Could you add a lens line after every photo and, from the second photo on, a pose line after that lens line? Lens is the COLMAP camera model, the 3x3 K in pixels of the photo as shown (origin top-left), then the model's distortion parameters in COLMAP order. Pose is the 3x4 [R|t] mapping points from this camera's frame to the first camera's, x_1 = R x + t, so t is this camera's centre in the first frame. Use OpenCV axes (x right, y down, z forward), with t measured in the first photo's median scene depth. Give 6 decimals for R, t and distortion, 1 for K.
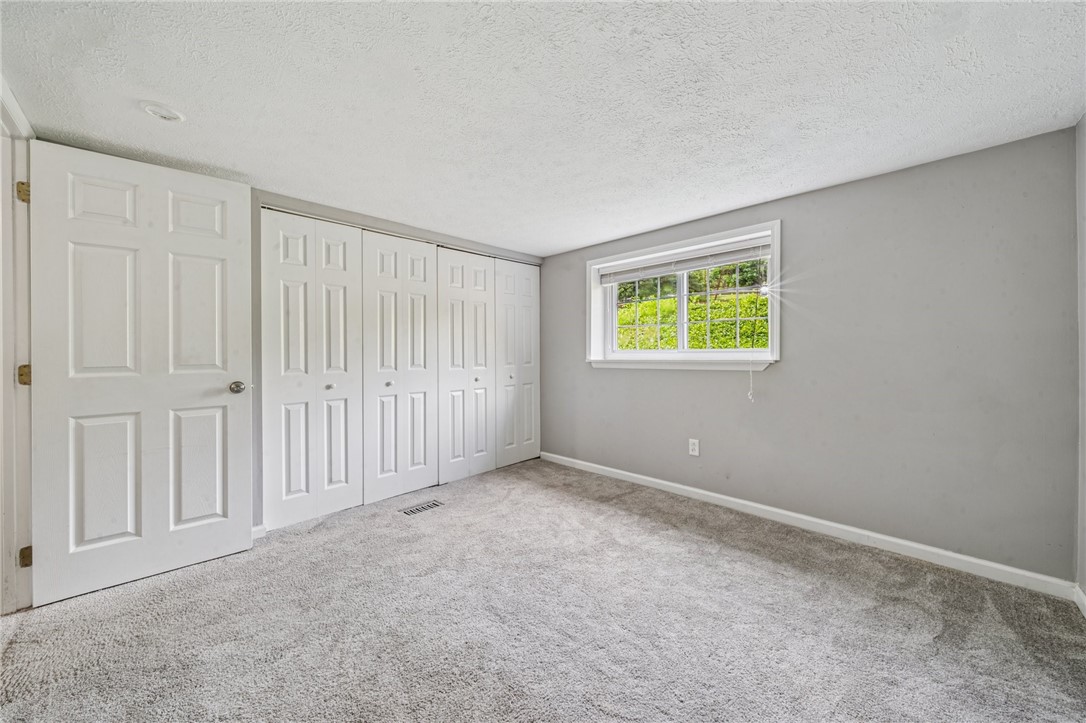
lens RADIAL K [[380.4, 0, 547.3], [0, 380.4, 351.8], [0, 0, 1]] dist [-0.005265, 0.000037]
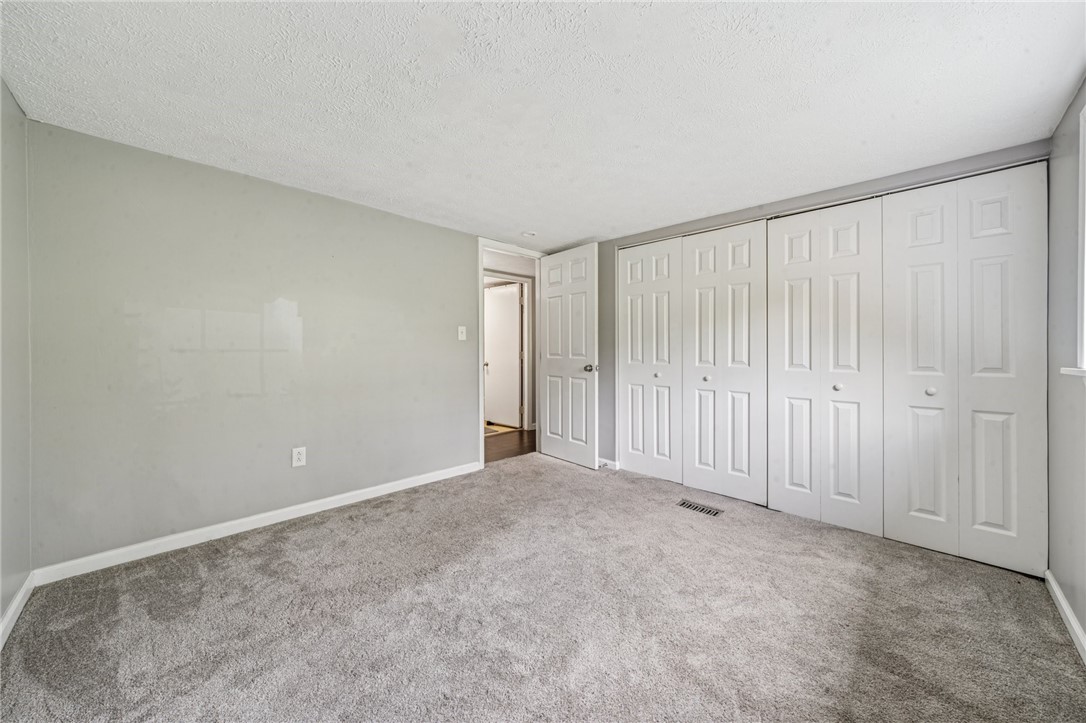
lens RADIAL K [[380.4, 0, 546.7], [0, 380.4, 350.8], [0, 0, 1]] dist [-0.005265, 0.000037]
pose [[0.014077, 0.009232, -0.999858, 0.604051], [-0.005204, 0.999945, 0.009160, 0.002661], [0.999887, 0.005074, 0.014124, 0.571145]]
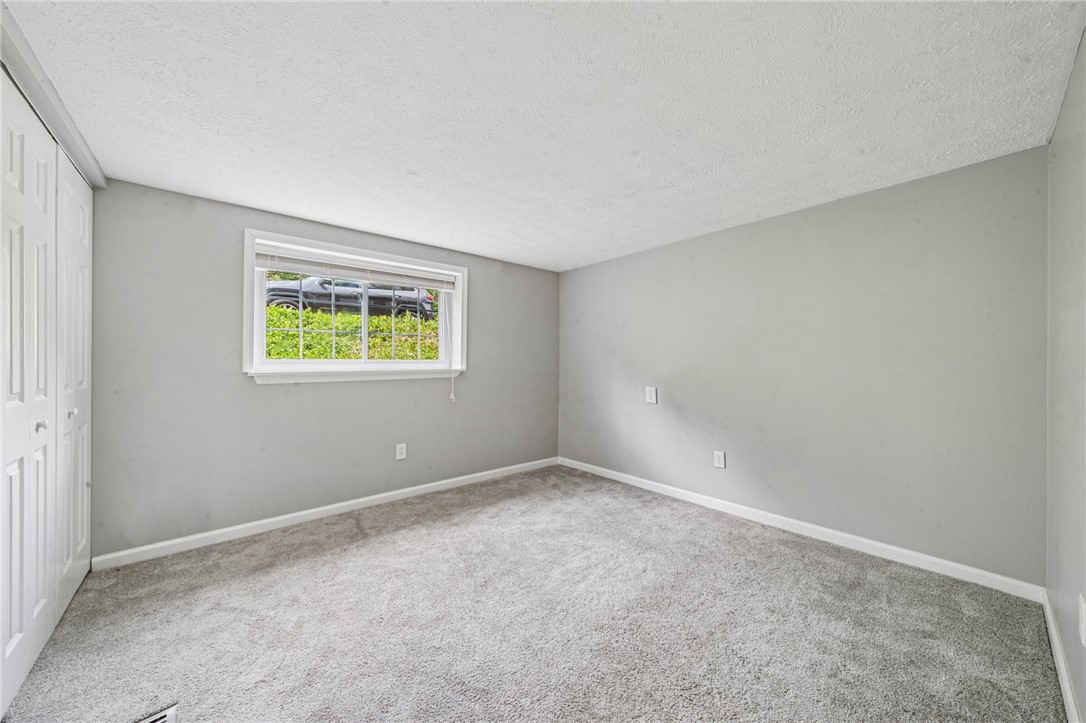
lens RADIAL K [[380.4, 0, 524.2], [0, 380.4, 368.1], [0, 0, 1]] dist [-0.005265, 0.000037]
pose [[0.117506, -0.006688, 0.993050, -0.641344], [-0.002441, 0.999972, 0.007024, 0.007251], [-0.993069, -0.003249, 0.117486, 0.534085]]
